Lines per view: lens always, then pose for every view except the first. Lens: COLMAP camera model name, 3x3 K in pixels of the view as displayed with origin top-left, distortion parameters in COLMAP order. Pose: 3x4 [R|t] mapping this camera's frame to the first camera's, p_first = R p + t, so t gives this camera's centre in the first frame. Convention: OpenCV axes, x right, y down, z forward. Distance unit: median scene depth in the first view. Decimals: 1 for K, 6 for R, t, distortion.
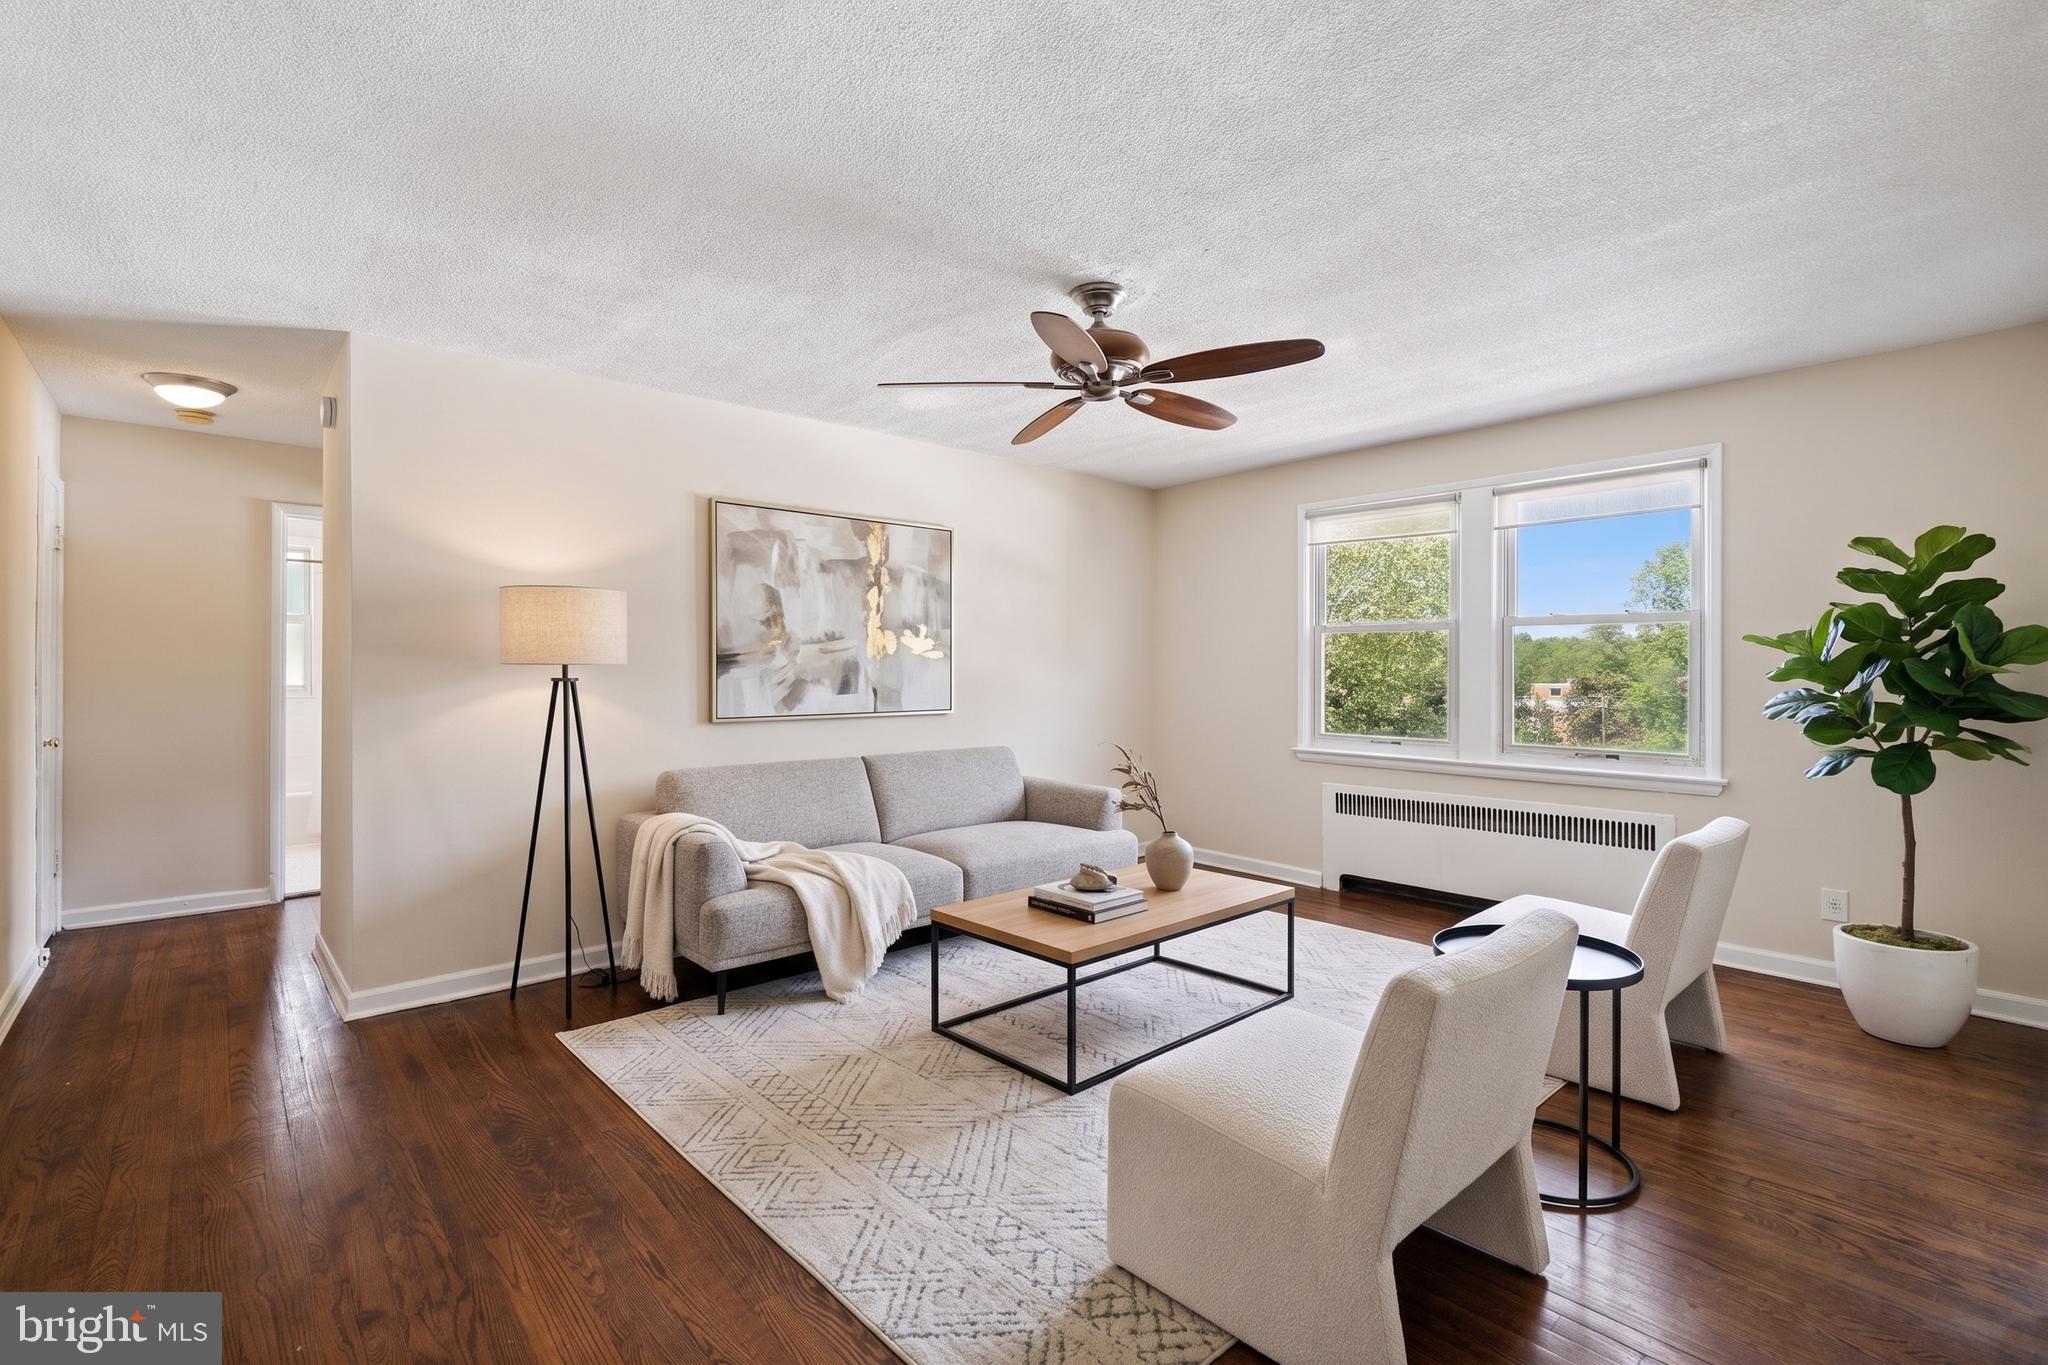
lens RADIAL K [[905.3, 0, 1030.0], [0, 905.3, 678.7], [0, 0, 1]] dist [-0.013489, 0.000383]
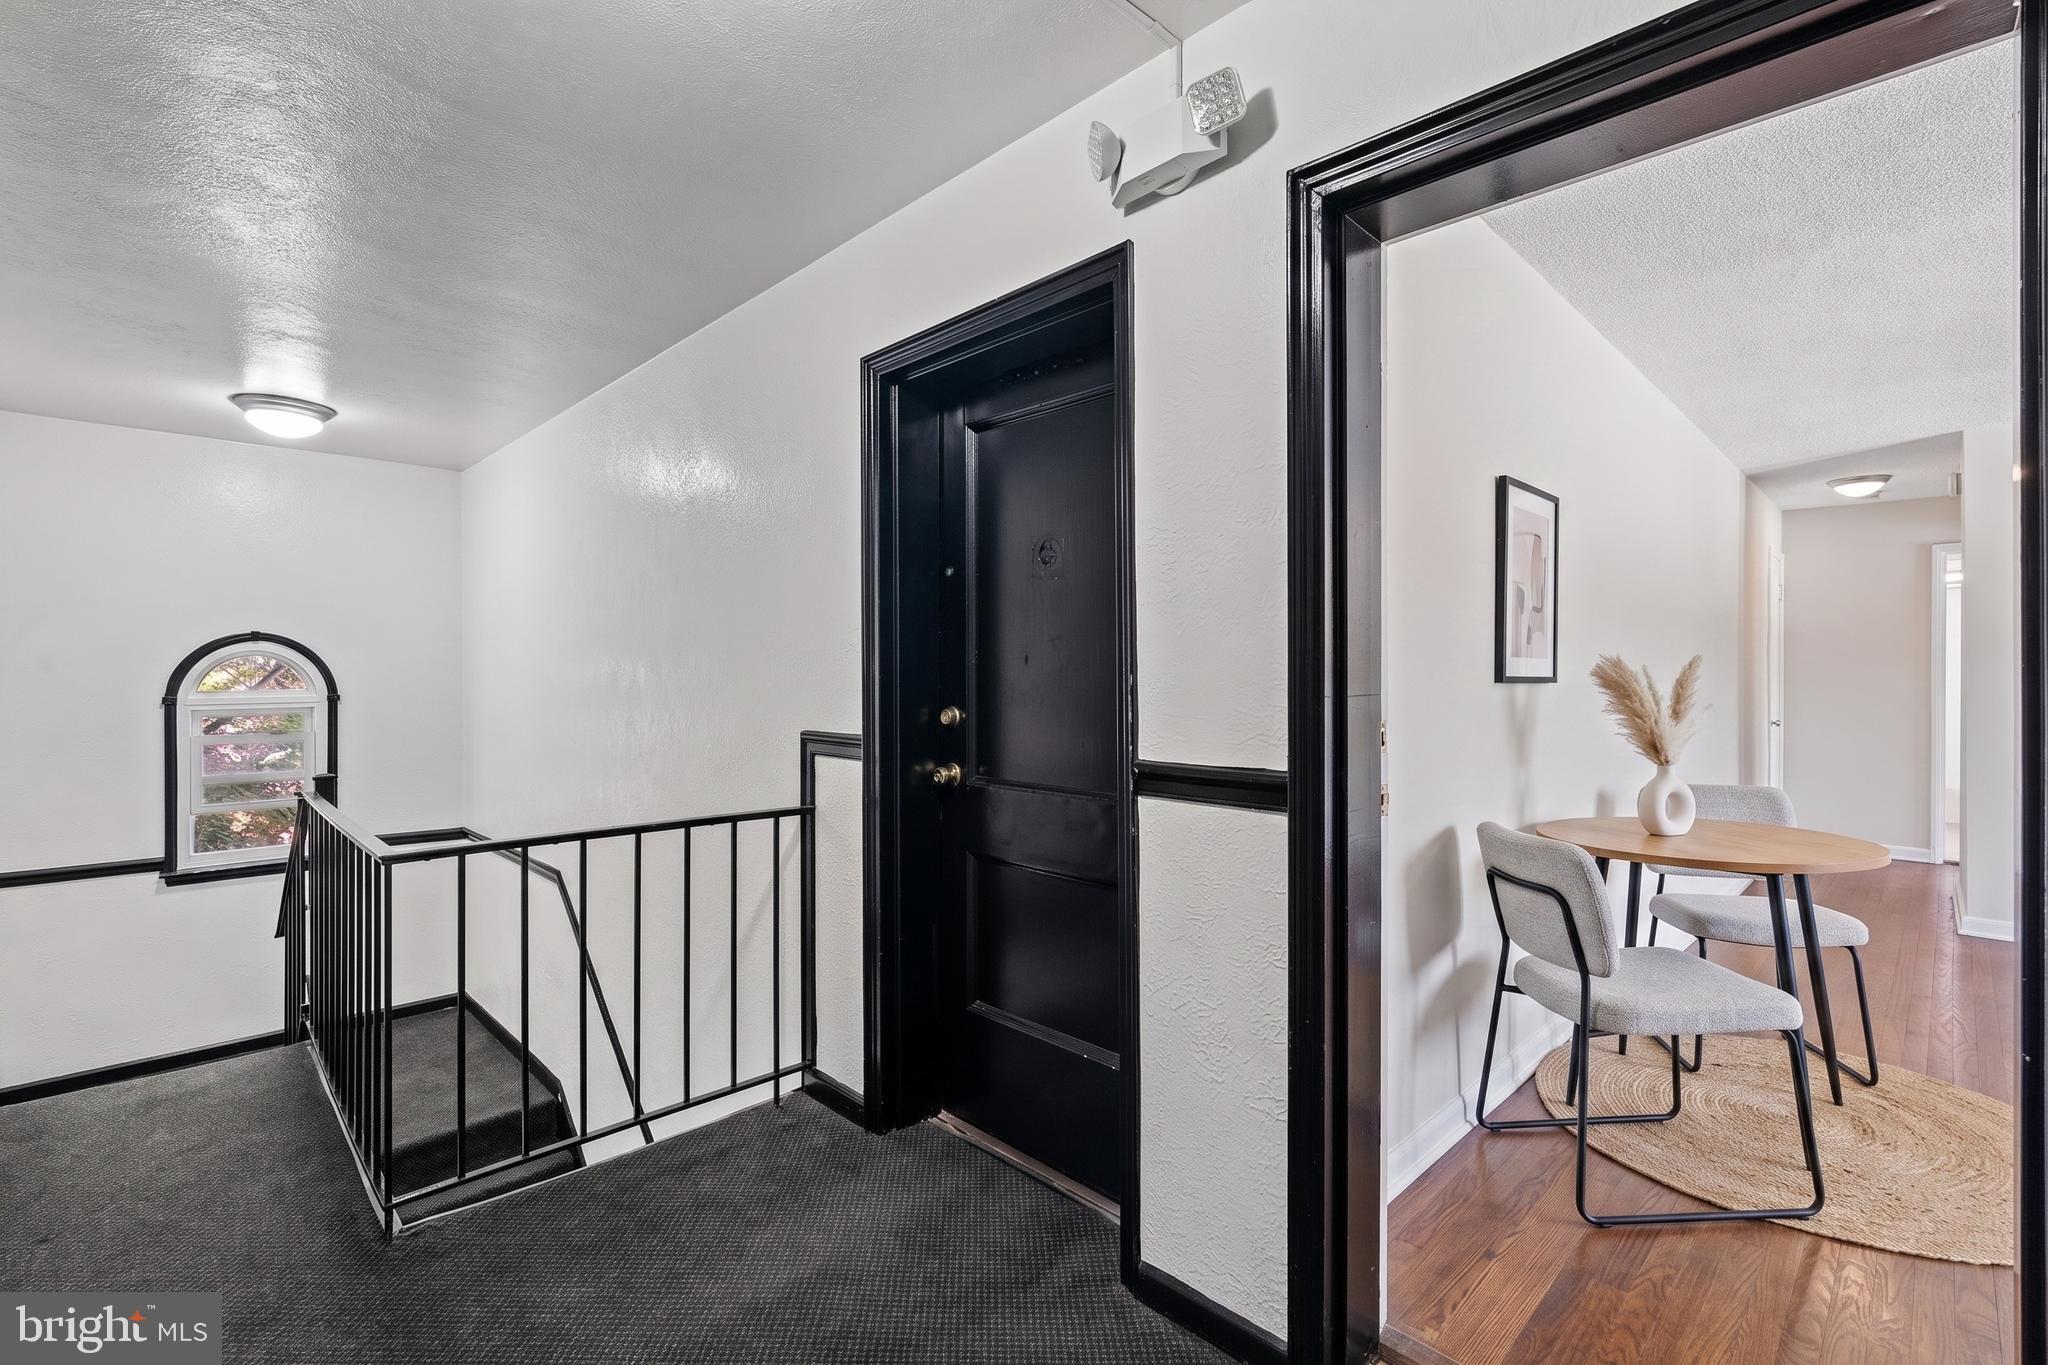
lens RADIAL K [[909.5, 0, 1034.5], [0, 909.5, 678.5], [0, 0, 1]] dist [-0.011113, -0.000525]
pose [[0.039739, -0.005531, -0.999195, 0.159860], [-0.009227, 0.999940, -0.005902, 0.004734], [0.999168, 0.009454, 0.039685, -0.135352]]
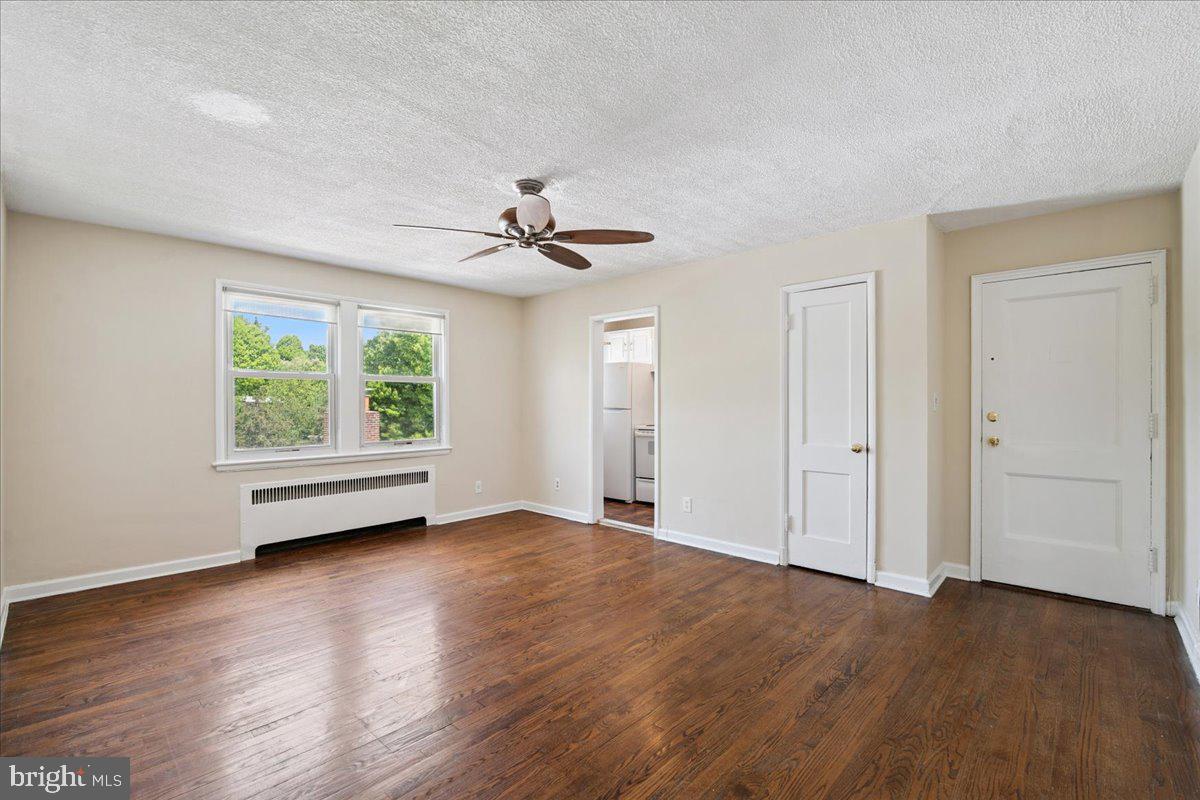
lens RADIAL K [[530.5, 0, 603.5], [0, 530.5, 397.8], [0, 0, 1]] dist [-0.013489, 0.000383]
pose [[-0.080458, 0.005009, 0.996745, -0.627012], [0.012769, 0.999910, -0.003994, -0.009627], [-0.996676, 0.012406, -0.080515, 0.611746]]
